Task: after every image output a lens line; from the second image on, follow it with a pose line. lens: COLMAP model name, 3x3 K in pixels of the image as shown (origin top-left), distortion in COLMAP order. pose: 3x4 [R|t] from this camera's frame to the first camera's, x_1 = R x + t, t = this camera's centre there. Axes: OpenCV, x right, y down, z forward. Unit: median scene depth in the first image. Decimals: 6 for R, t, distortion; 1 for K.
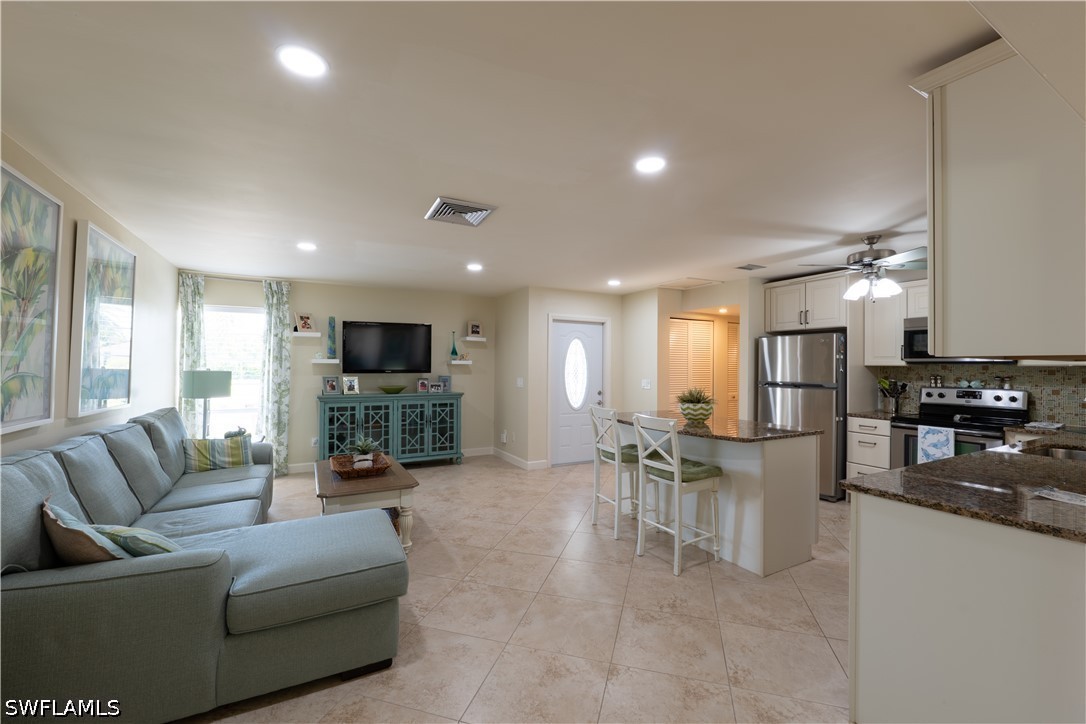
lens RADIAL K [[441.7, 0, 542.2], [0, 441.7, 362.7], [0, 0, 1]] dist [-0.014006, 0.001512]
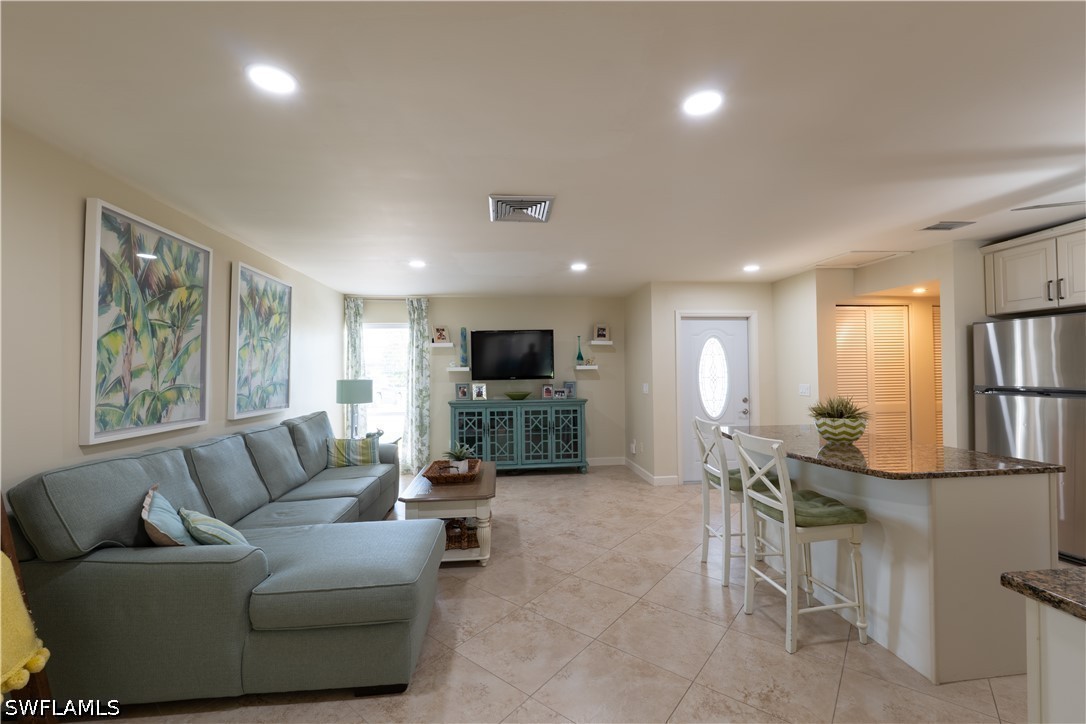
lens RADIAL K [[441.7, 0, 542.4], [0, 441.7, 362.7], [0, 0, 1]] dist [-0.014006, 0.001512]
pose [[0.923724, -0.025038, -0.382240, 0.143712], [0.021756, 0.999680, -0.012906, -0.001043], [0.382441, 0.003605, 0.923973, 0.107970]]
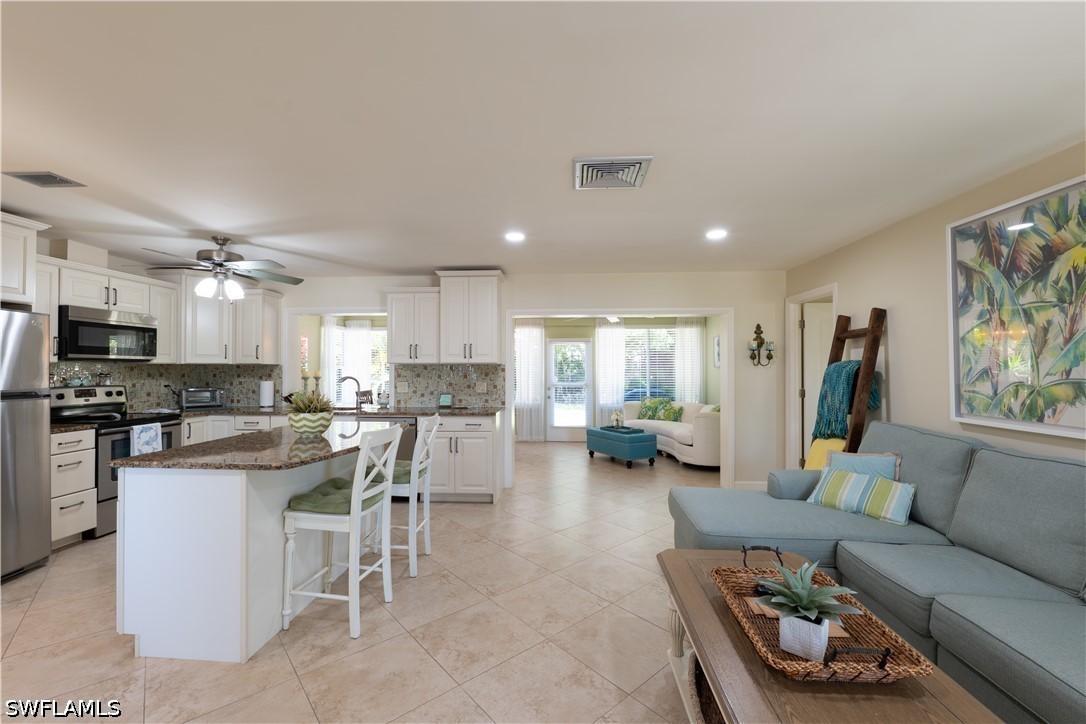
lens RADIAL K [[441.7, 0, 541.9], [0, 441.7, 362.6], [0, 0, 1]] dist [-0.014006, 0.001512]
pose [[-0.849436, -0.002713, 0.527685, -0.349631], [-0.012820, 0.999798, -0.015497, 0.008138], [-0.527536, -0.019928, -0.849299, 1.207751]]
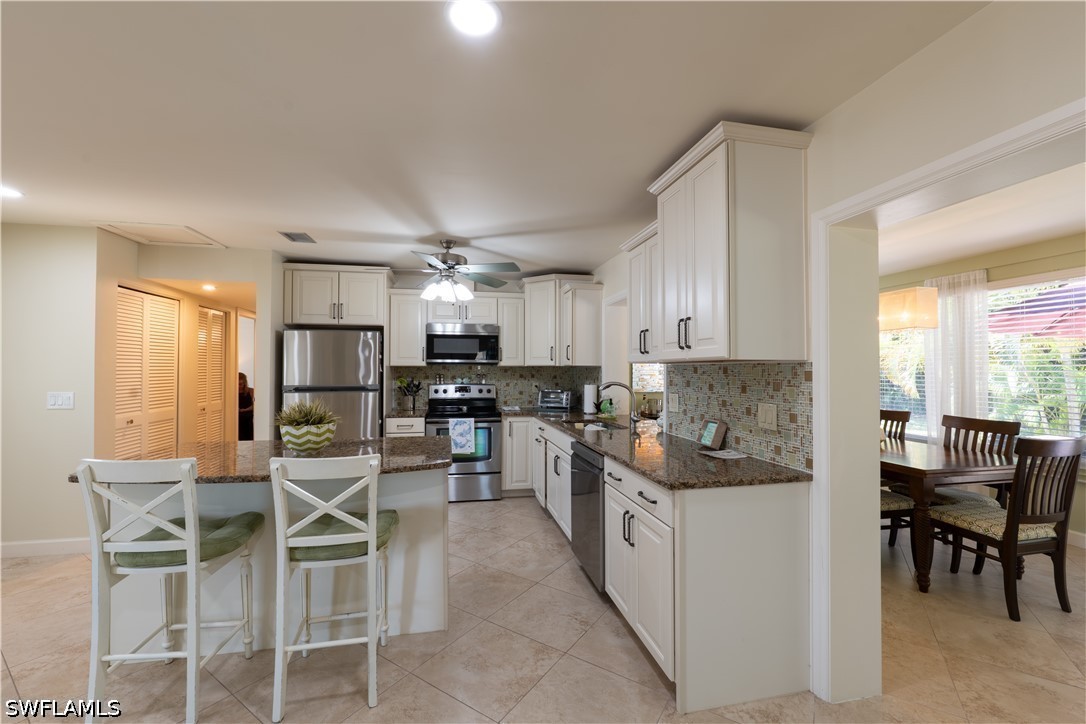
lens RADIAL K [[441.7, 0, 542.6], [0, 441.7, 362.3], [0, 0, 1]] dist [-0.014006, 0.001512]
pose [[0.287816, 0.006980, 0.957660, -0.145618], [-0.007451, 0.999959, -0.005049, 0.001222], [-0.957657, -0.005683, 0.287857, 0.399301]]
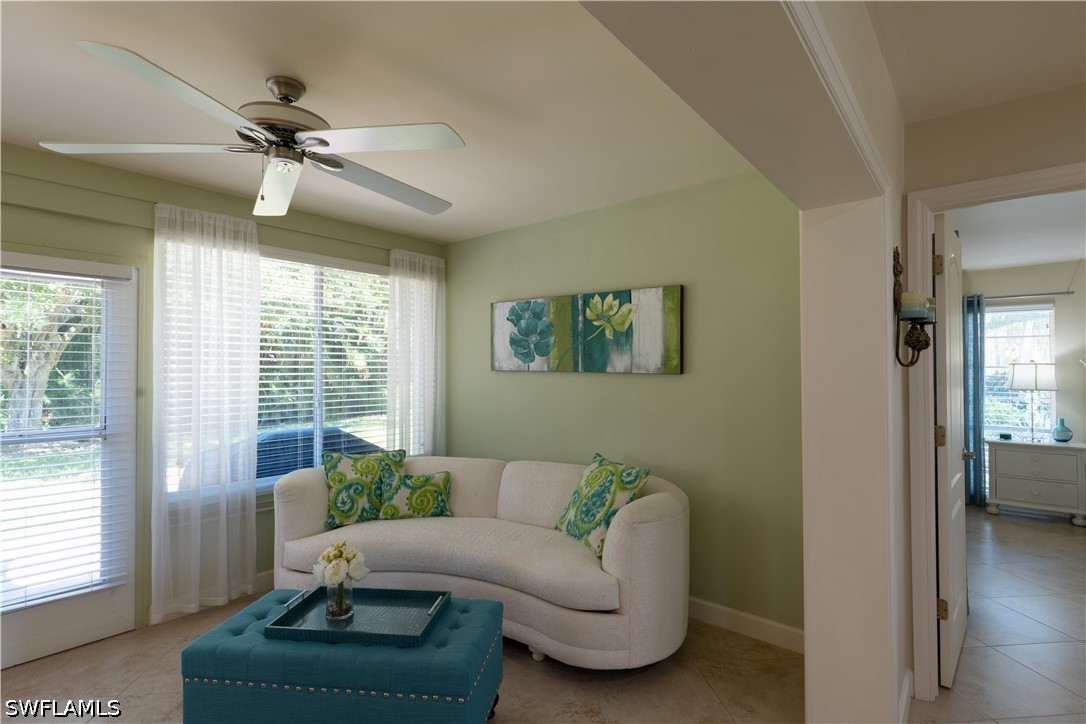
lens RADIAL K [[522.6, 0, 540.1], [0, 522.6, 355.1], [0, 0, 1]] dist [-0.000523, 0.000667]
pose [[-0.925567, -0.021332, -0.377982, 0.249013], [-0.005119, 0.999025, -0.043845, 0.003656], [0.378549, -0.038646, -0.924774, 0.270640]]
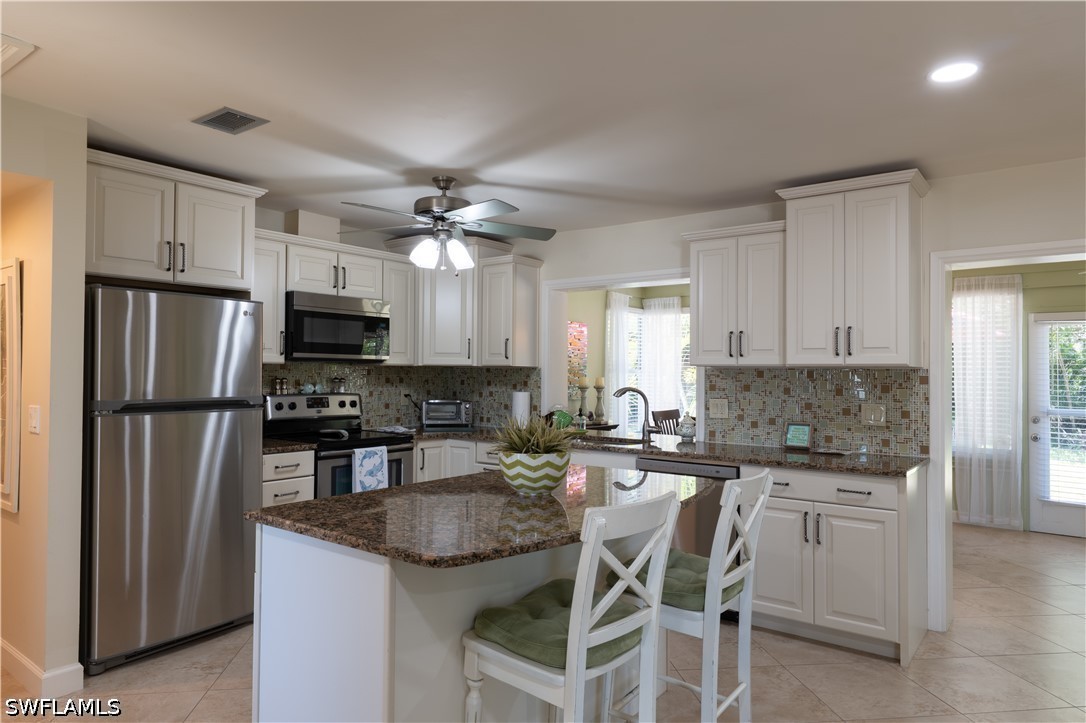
lens RADIAL K [[684.0, 0, 540.2], [0, 684.0, 361.5], [0, 0, 1]] dist [0.002475, -0.004734]
pose [[-0.402769, 0.001472, 0.915301, -0.240049], [-0.020964, 0.999722, -0.010833, 0.006879], [-0.915062, -0.023551, -0.402626, 1.059140]]
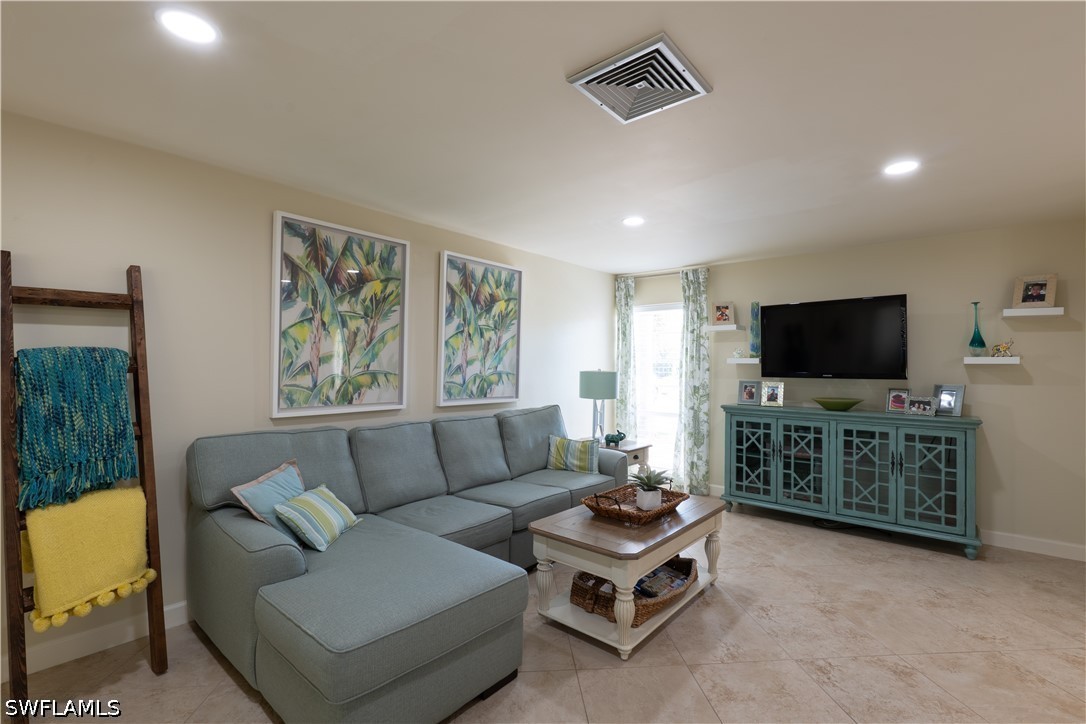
lens RADIAL K [[486.5, 0, 543.1], [0, 486.5, 362.7], [0, 0, 1]] dist [0.001200, -0.000617]
pose [[0.362610, -0.007616, -0.931910, 0.228727], [0.004184, 0.999970, -0.006544, 0.005205], [0.931931, -0.001526, 0.362631, 0.468590]]
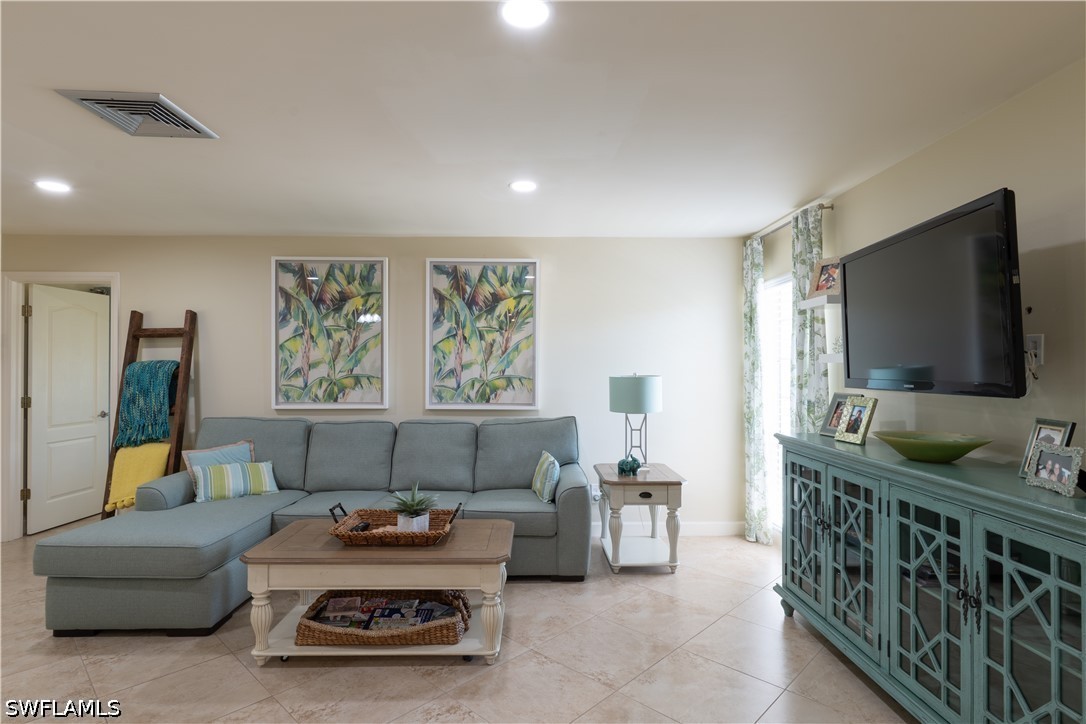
lens RADIAL K [[554.2, 0, 544.7], [0, 554.2, 361.5], [0, 0, 1]] dist [0.000171, 0.000148]
pose [[-0.455514, -0.015171, -0.890099, 0.163826], [0.007269, 0.999758, -0.020760, 0.011705], [0.890199, -0.015927, -0.455294, 1.280560]]
